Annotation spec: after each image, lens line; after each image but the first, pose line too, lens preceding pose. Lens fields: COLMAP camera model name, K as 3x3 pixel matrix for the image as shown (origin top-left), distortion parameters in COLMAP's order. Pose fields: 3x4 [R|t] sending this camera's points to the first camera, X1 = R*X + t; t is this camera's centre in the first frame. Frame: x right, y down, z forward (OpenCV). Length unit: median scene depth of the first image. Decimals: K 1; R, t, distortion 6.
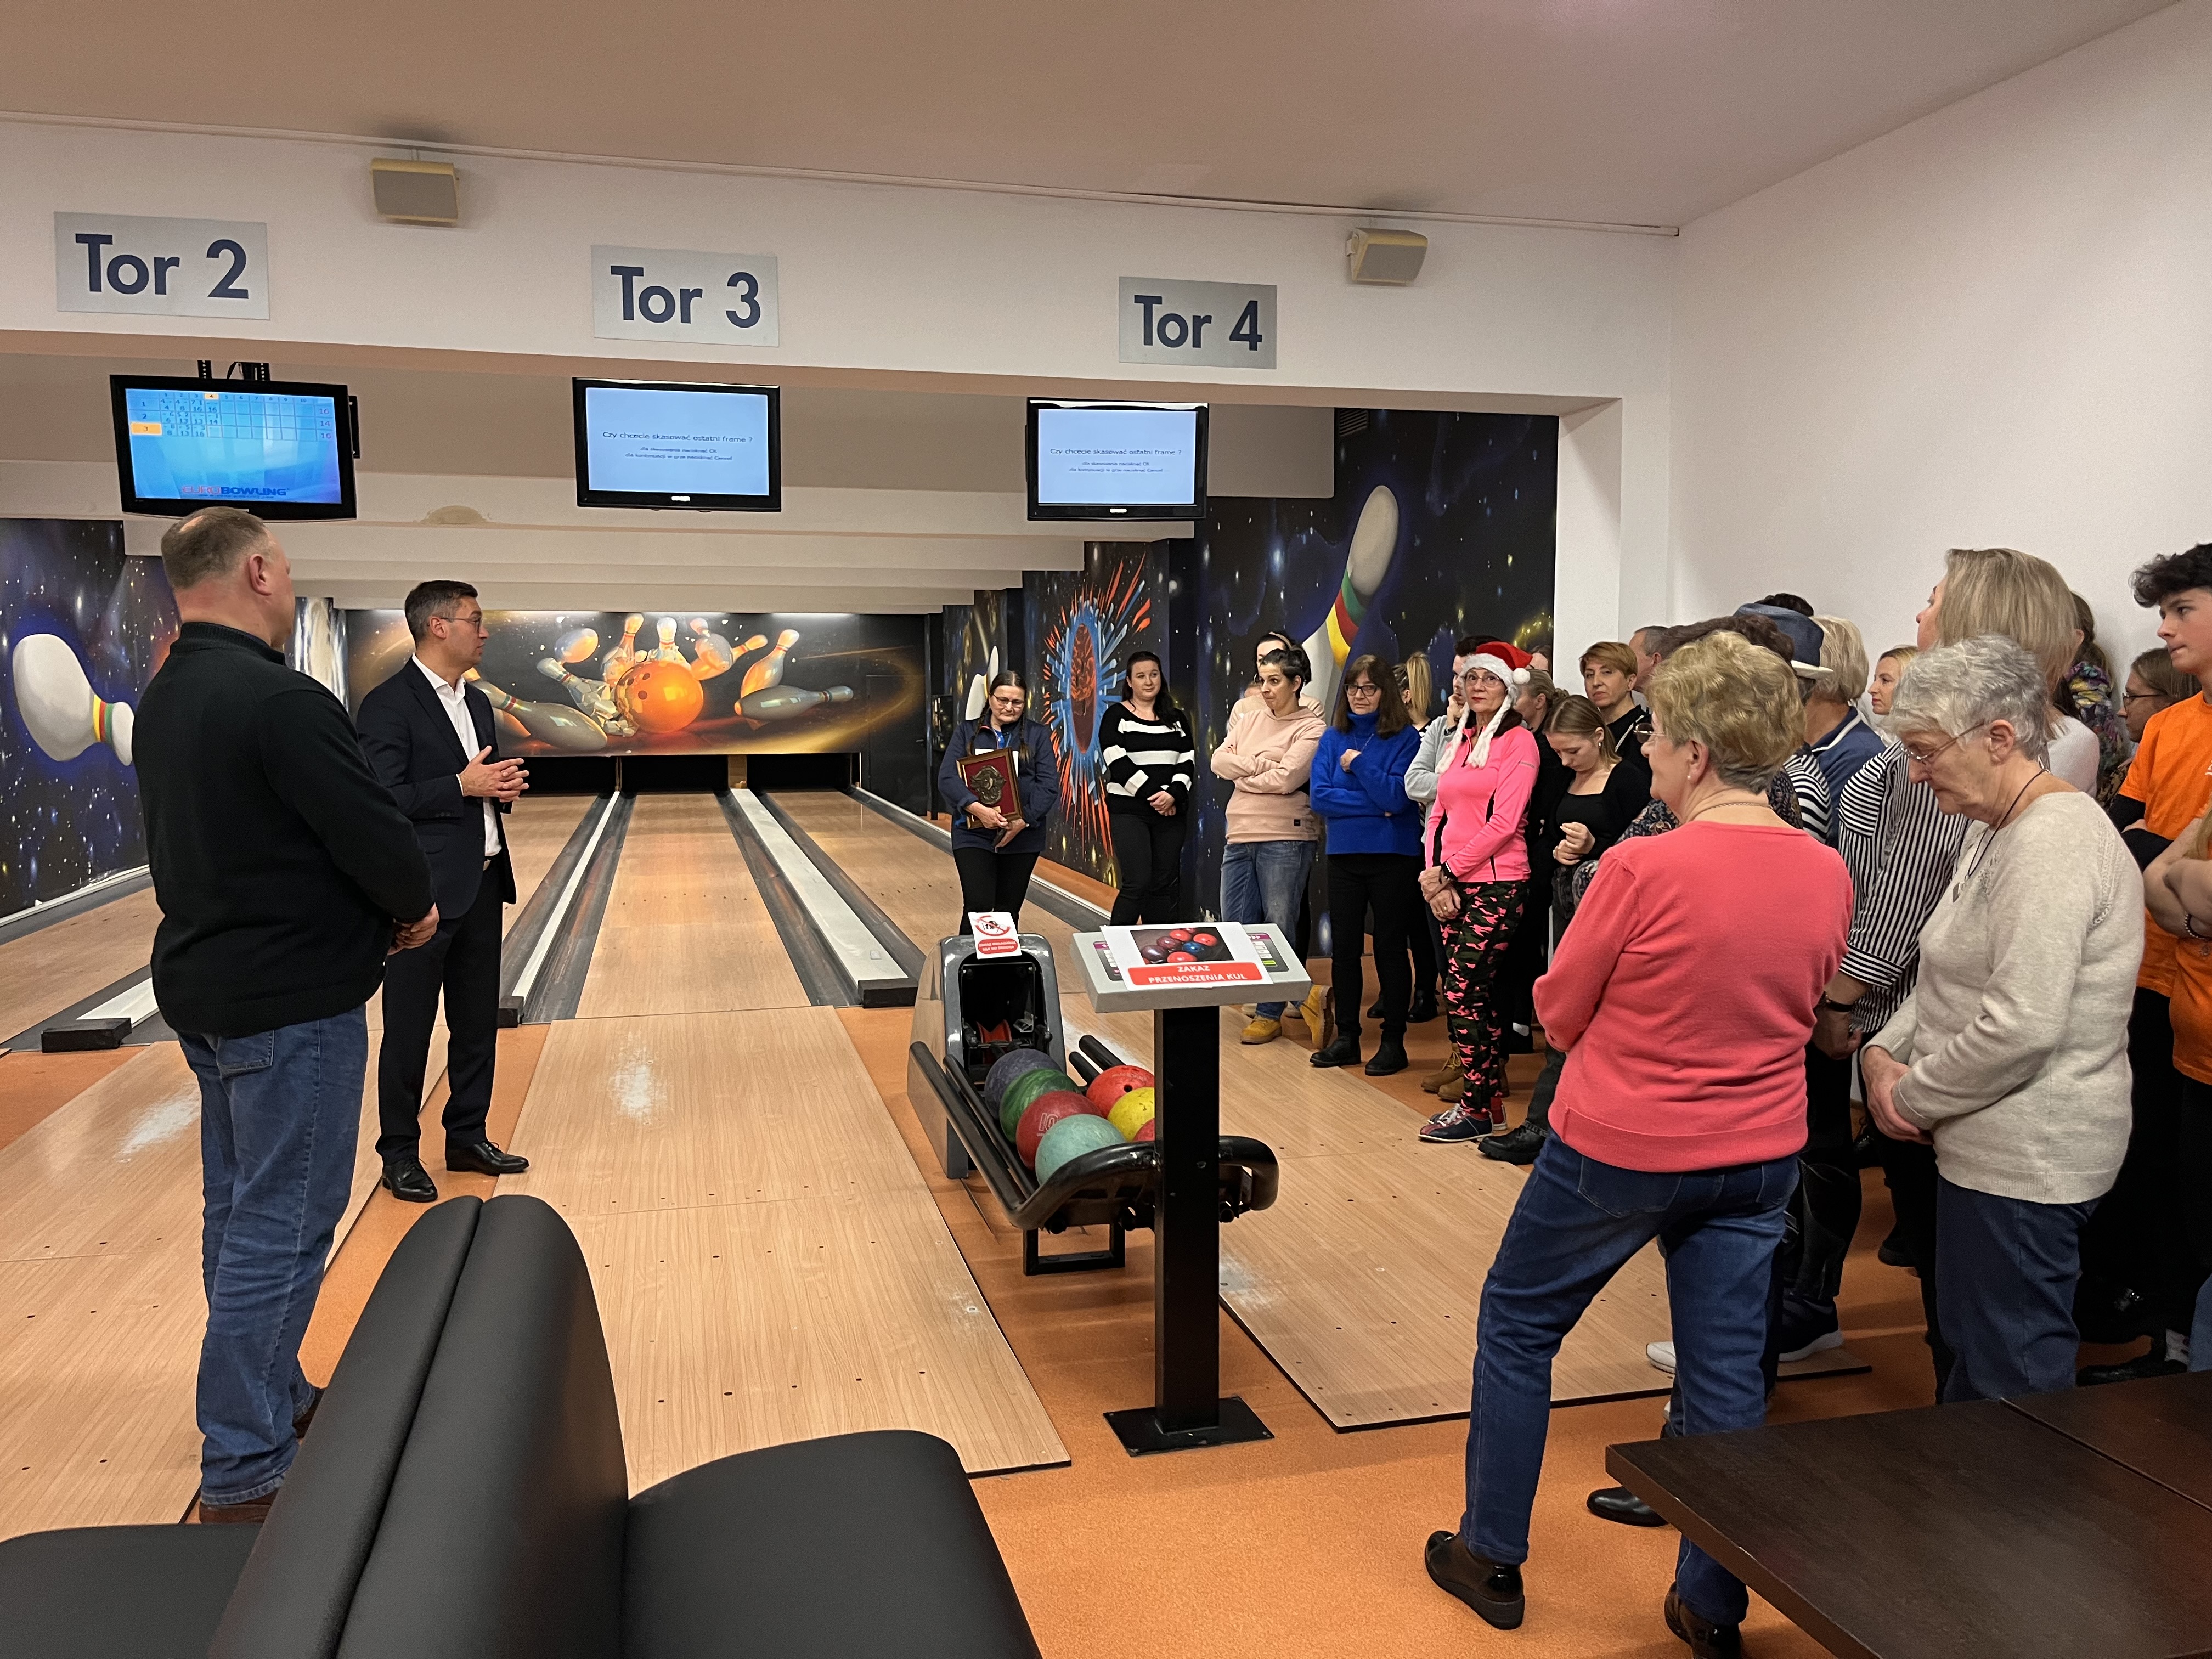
lens RADIAL K [[1666.2, 0, 1106.0], [0, 1666.2, 829.5], [0, 0, 1]] dist [0.023583, -0.005442]
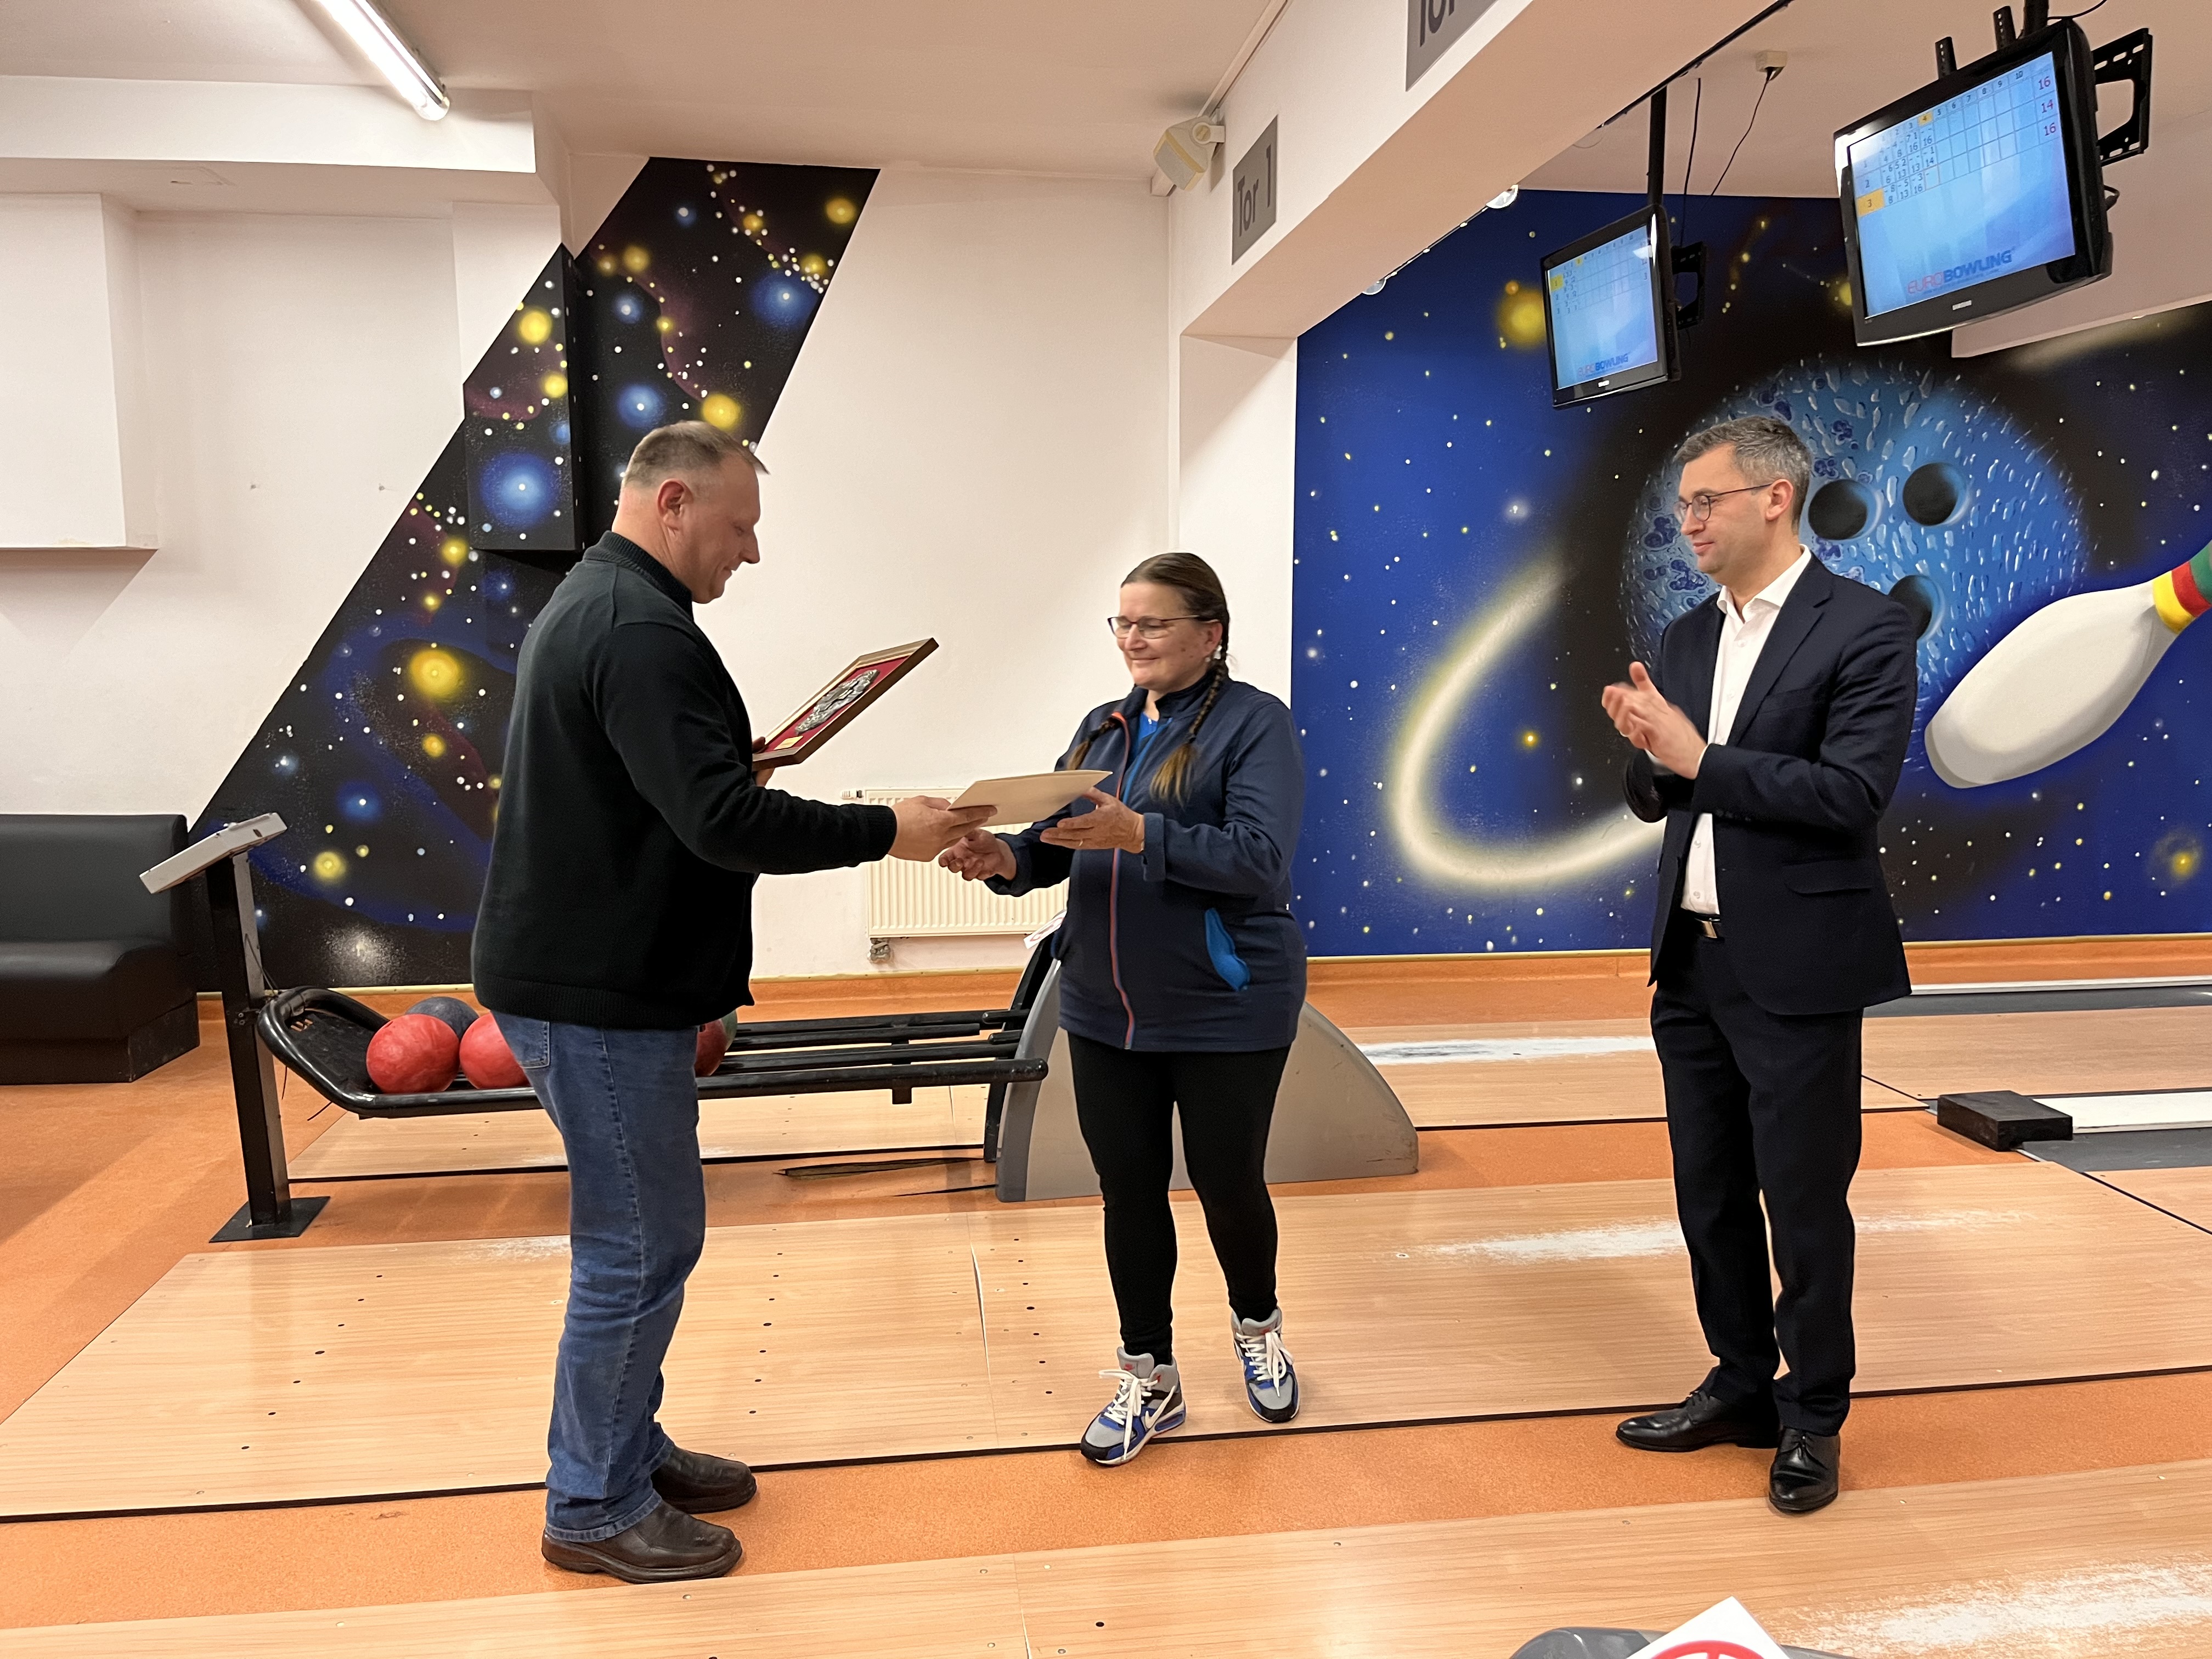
lens RADIAL K [[1666.2, 0, 1106.0], [0, 1666.2, 829.5], [0, 0, 1]] dist [0.023583, -0.005442]
pose [[-0.128359, 0.135853, -0.982379, 0.139109], [-0.106587, 0.982945, 0.149858, -0.063099], [0.985983, 0.123945, -0.111690, 0.794869]]
